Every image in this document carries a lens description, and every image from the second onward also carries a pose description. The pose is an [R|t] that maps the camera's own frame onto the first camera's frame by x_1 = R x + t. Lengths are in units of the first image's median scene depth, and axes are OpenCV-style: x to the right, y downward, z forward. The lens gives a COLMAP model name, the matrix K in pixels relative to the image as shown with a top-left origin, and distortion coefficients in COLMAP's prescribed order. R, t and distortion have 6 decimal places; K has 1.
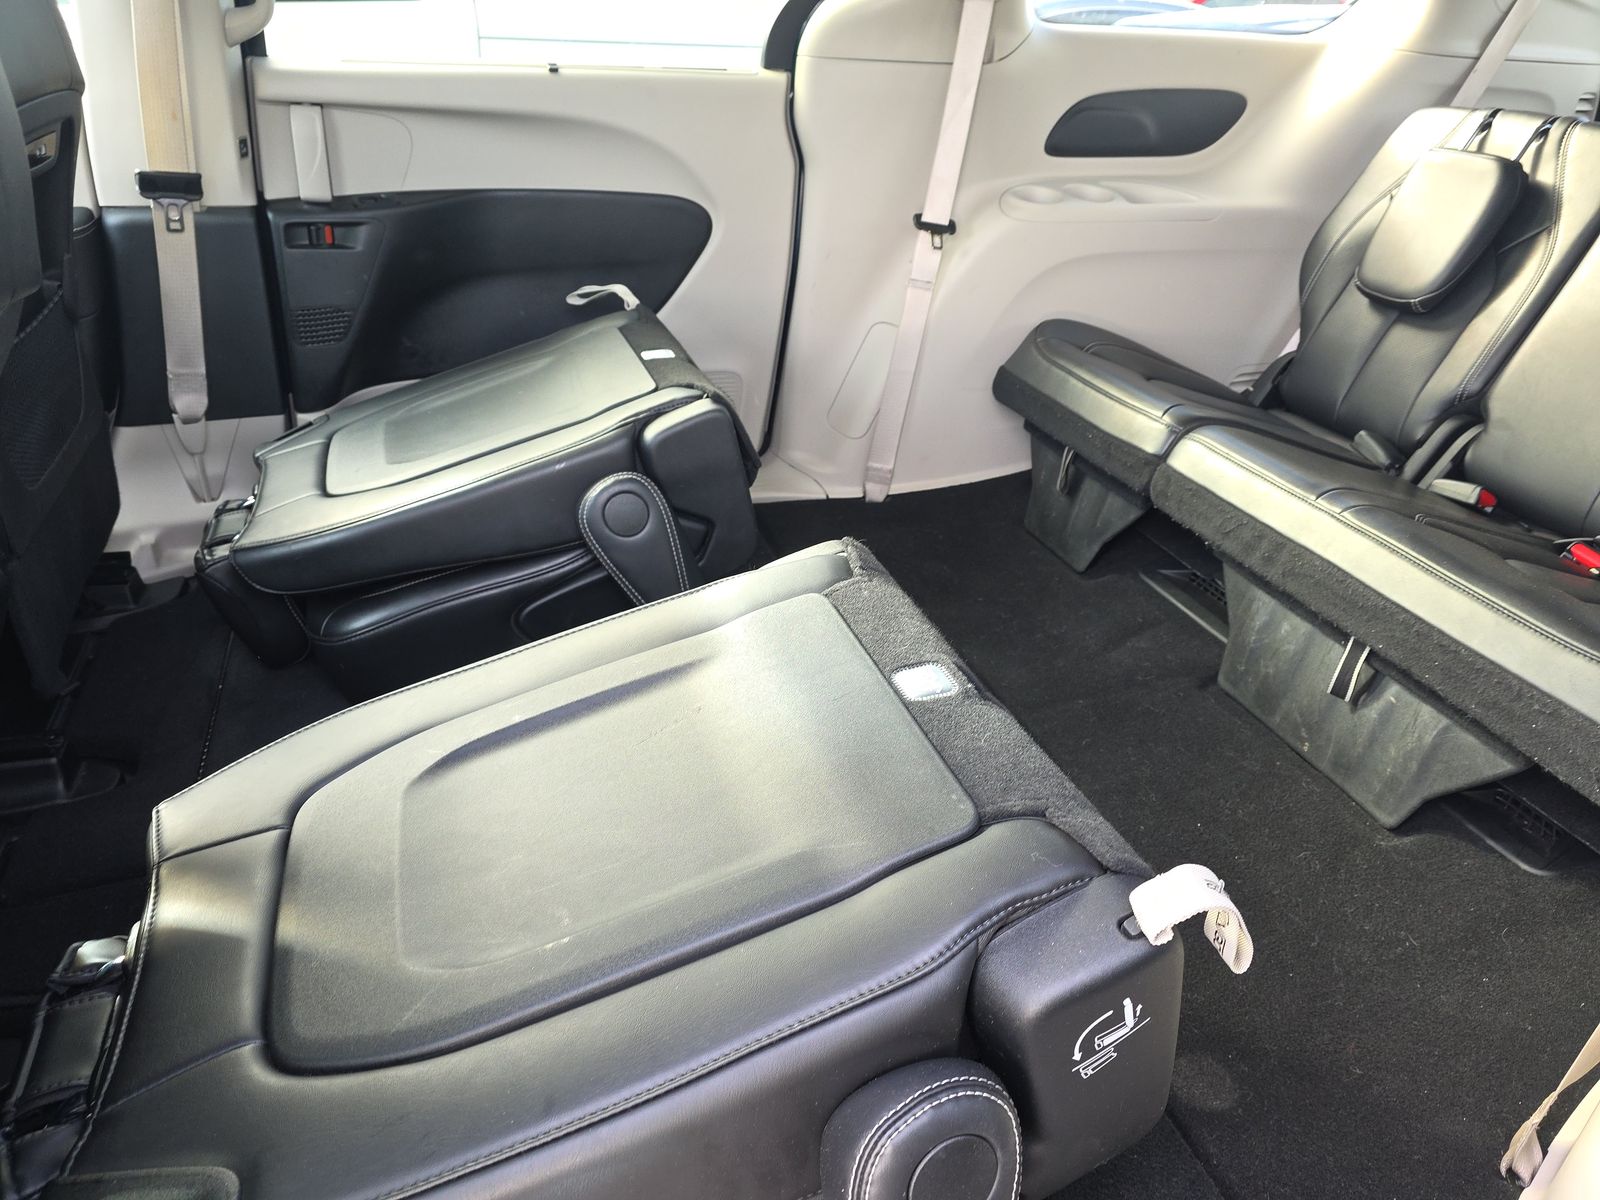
lens RADIAL K [[1093.0, 0, 800.0], [0, 1093.0, 600.0], [0, 0, 1]] dist [0.004187, -0.001565]
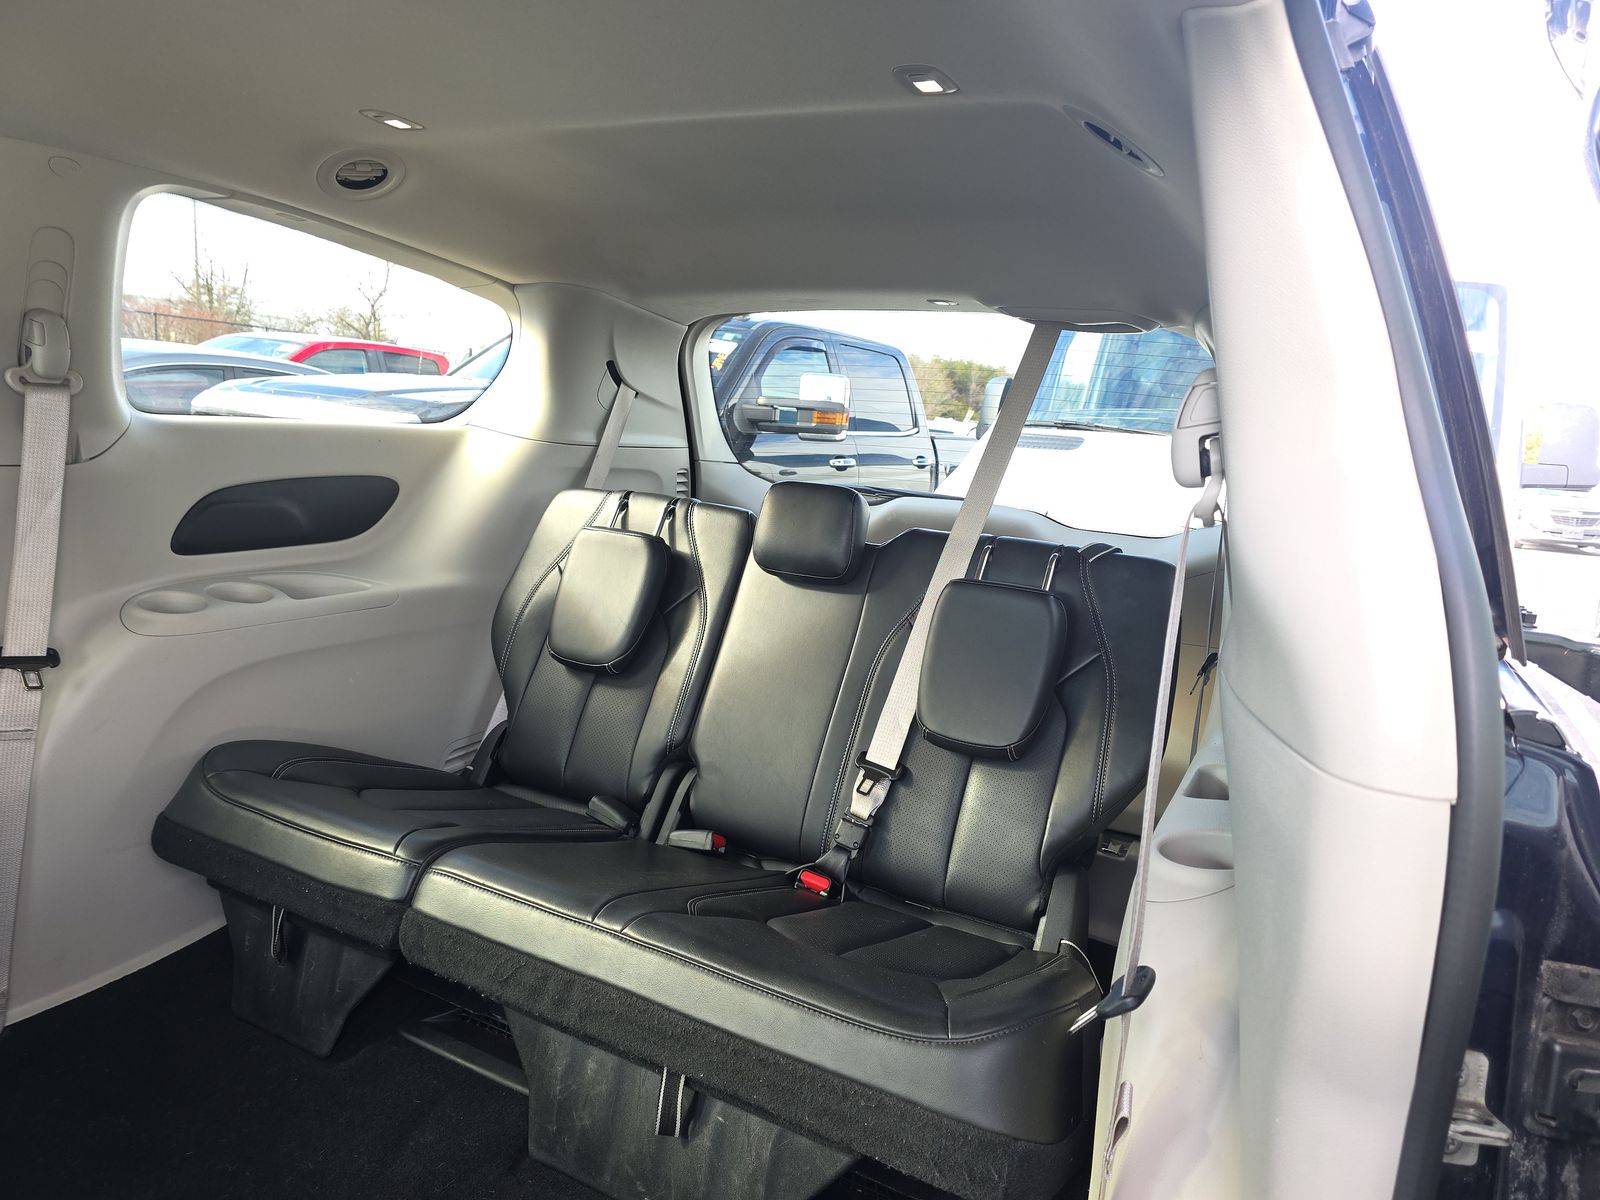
lens RADIAL K [[1096.7, 0, 800.0], [0, 1096.7, 600.0], [0, 0, 1]] dist [0.090827, -0.062123]
pose [[0.746810, -0.104310, 0.656806, 0.017145], [0.280337, 0.944965, -0.168679, -0.108953], [-0.603064, 0.310098, 0.734951, 0.104935]]
